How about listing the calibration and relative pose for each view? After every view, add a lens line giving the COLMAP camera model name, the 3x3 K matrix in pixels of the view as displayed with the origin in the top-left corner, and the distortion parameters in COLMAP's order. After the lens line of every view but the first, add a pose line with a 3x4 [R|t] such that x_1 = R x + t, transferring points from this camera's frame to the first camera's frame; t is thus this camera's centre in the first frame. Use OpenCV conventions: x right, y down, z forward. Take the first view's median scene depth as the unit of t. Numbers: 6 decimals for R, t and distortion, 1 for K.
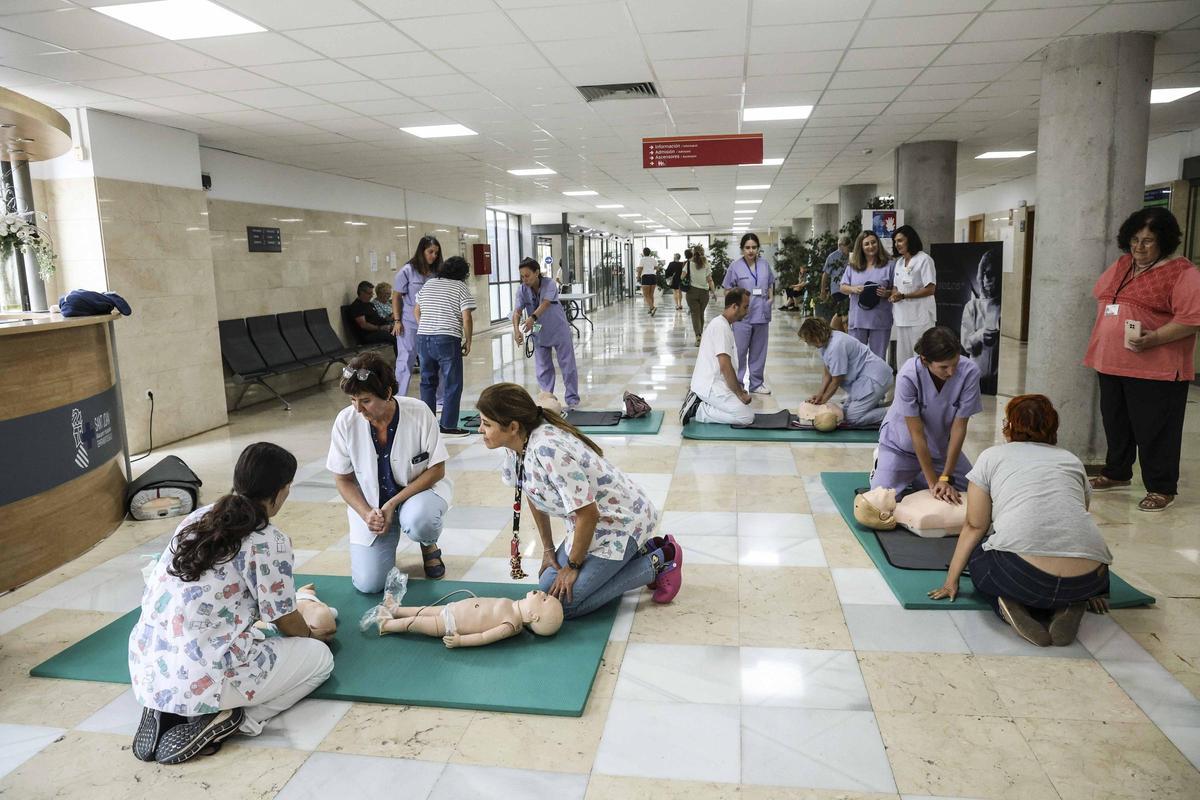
lens RADIAL K [[831.1, 0, 603.9], [0, 831.1, 403.7], [0, 0, 1]] dist [-0.088303, 0.062733]
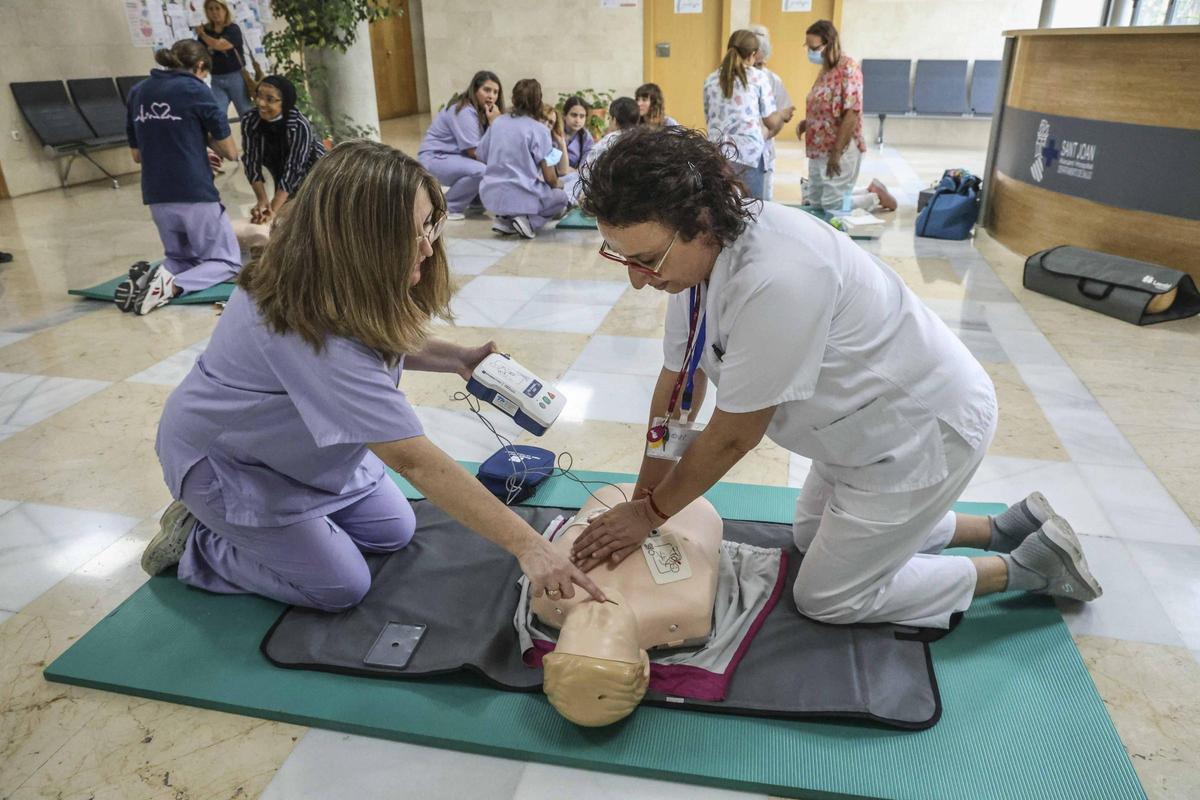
lens RADIAL K [[830.6, 0, 606.6], [0, 830.6, 407.4], [0, 0, 1]] dist [-0.089548, 0.065002]
pose [[-0.997672, 0.014820, 0.066559, -0.095049], [0.049436, 0.829493, 0.556325, -0.181477], [-0.046965, 0.558321, -0.828295, 1.294092]]
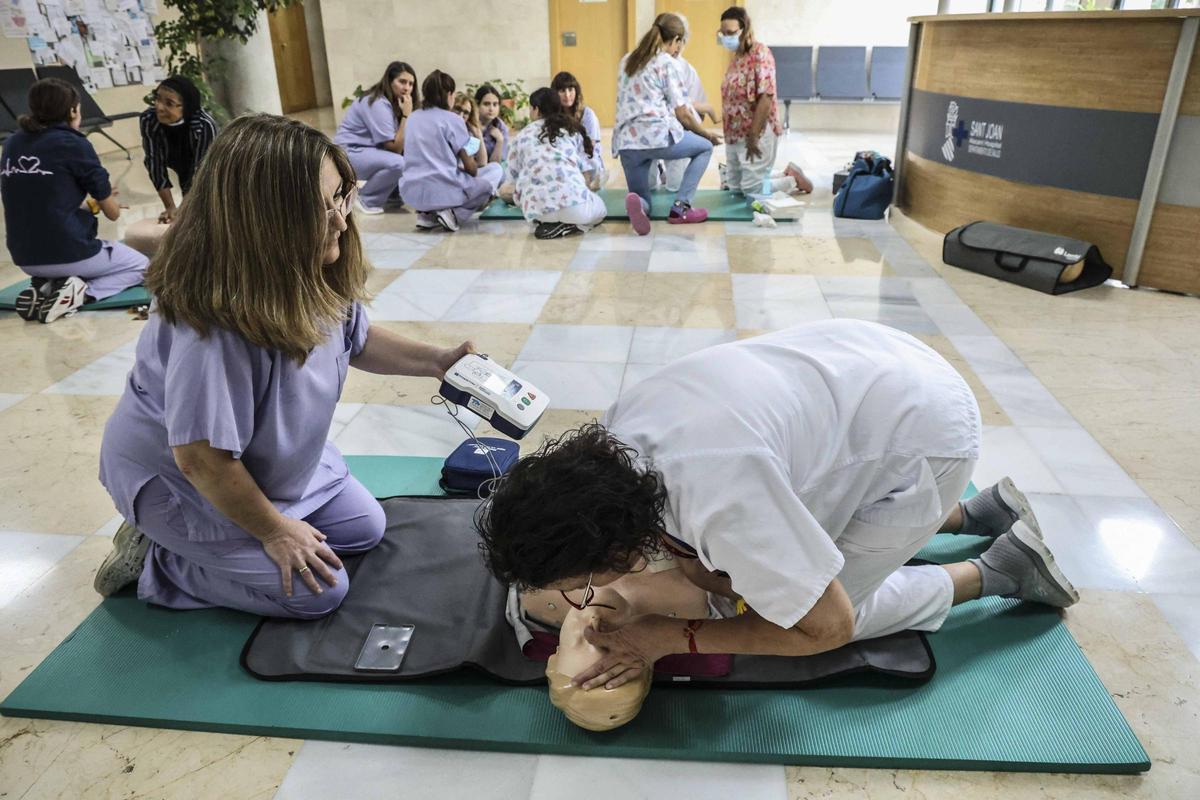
lens RADIAL K [[831.1, 0, 603.9], [0, 831.1, 403.7], [0, 0, 1]] dist [-0.088303, 0.062733]
pose [[-0.997267, 0.063837, -0.037198, -0.073246], [0.031688, 0.824367, 0.565168, -0.179667], [0.066744, 0.562444, -0.824137, 1.293737]]
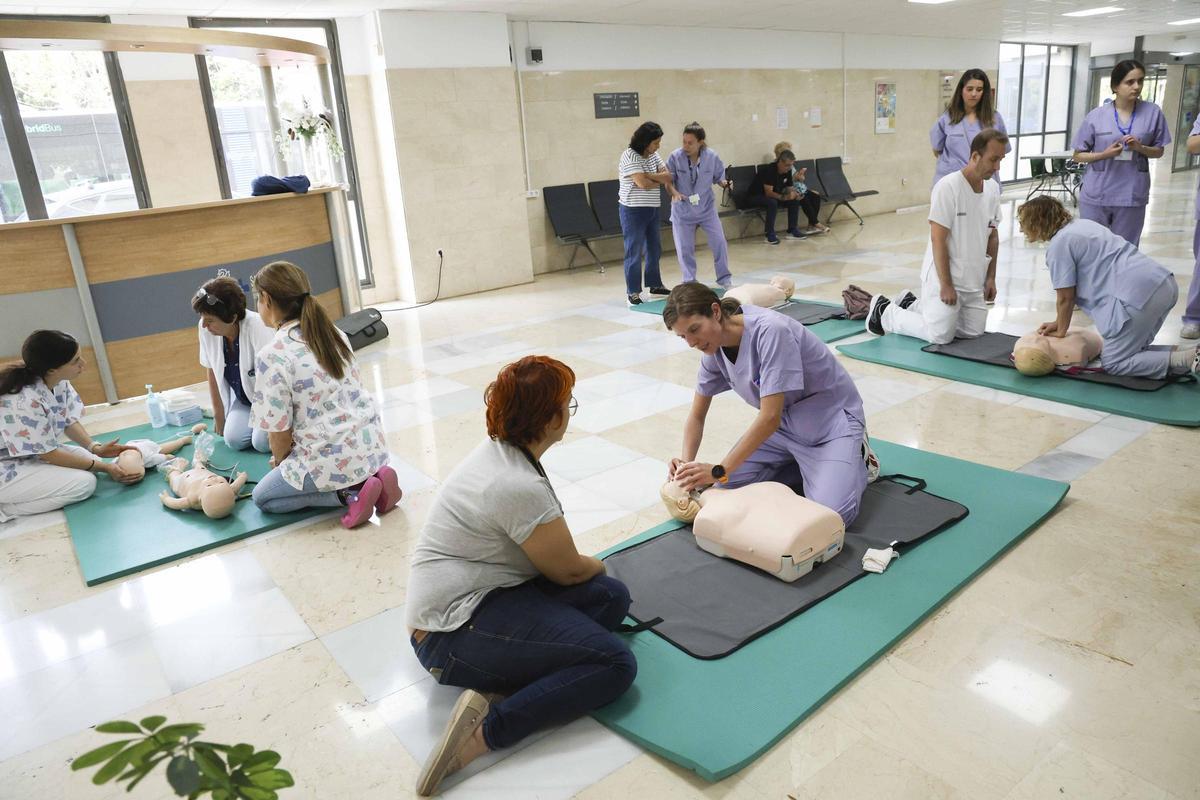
lens RADIAL K [[831.1, 0, 603.9], [0, 831.1, 403.7], [0, 0, 1]] dist [-0.088303, 0.062733]
pose [[0.721154, 0.186409, -0.667224, 0.459435], [-0.064855, 0.977055, 0.202872, -0.056152], [0.689732, -0.103030, 0.716697, 0.275251]]
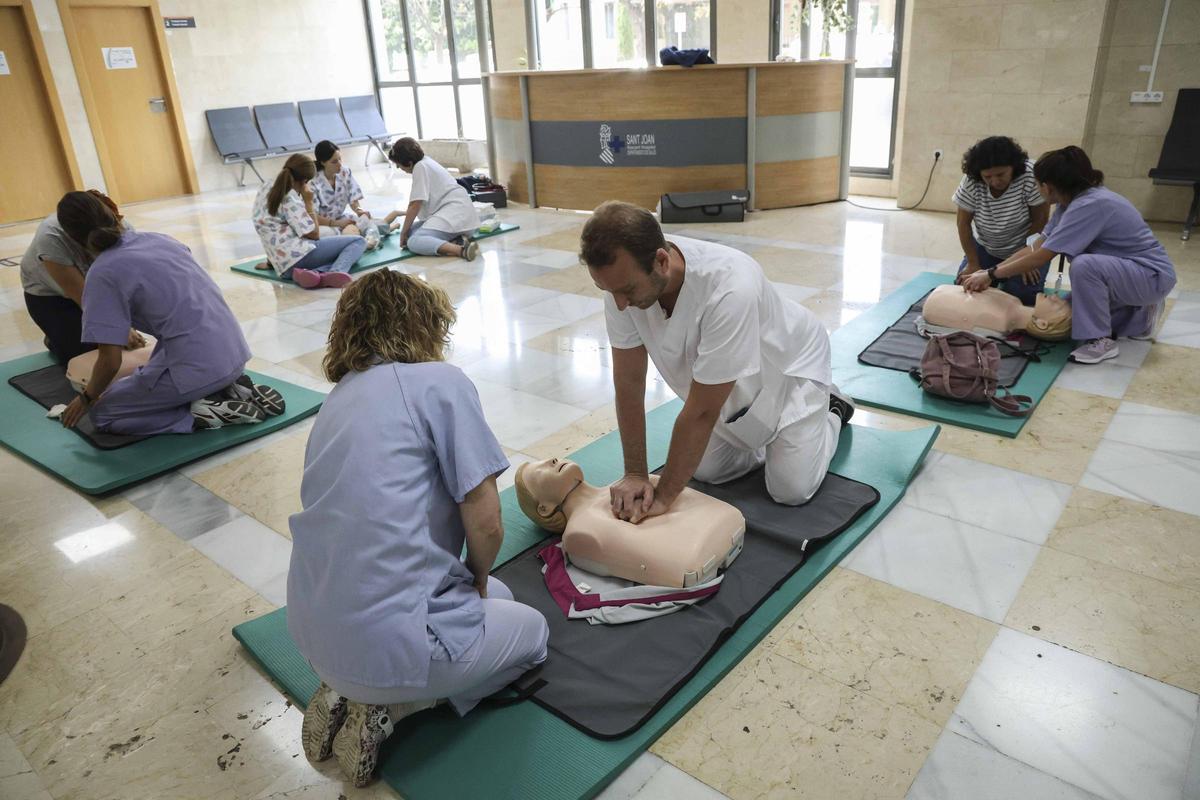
lens RADIAL K [[825.6, 0, 604.9], [0, 825.6, 403.3], [0, 0, 1]] dist [-0.090944, 0.067768]
pose [[-0.493113, 0.391868, -0.776710, 0.521326], [-0.089260, 0.865304, 0.493235, -0.197914], [0.865374, 0.312550, -0.391715, 1.123898]]
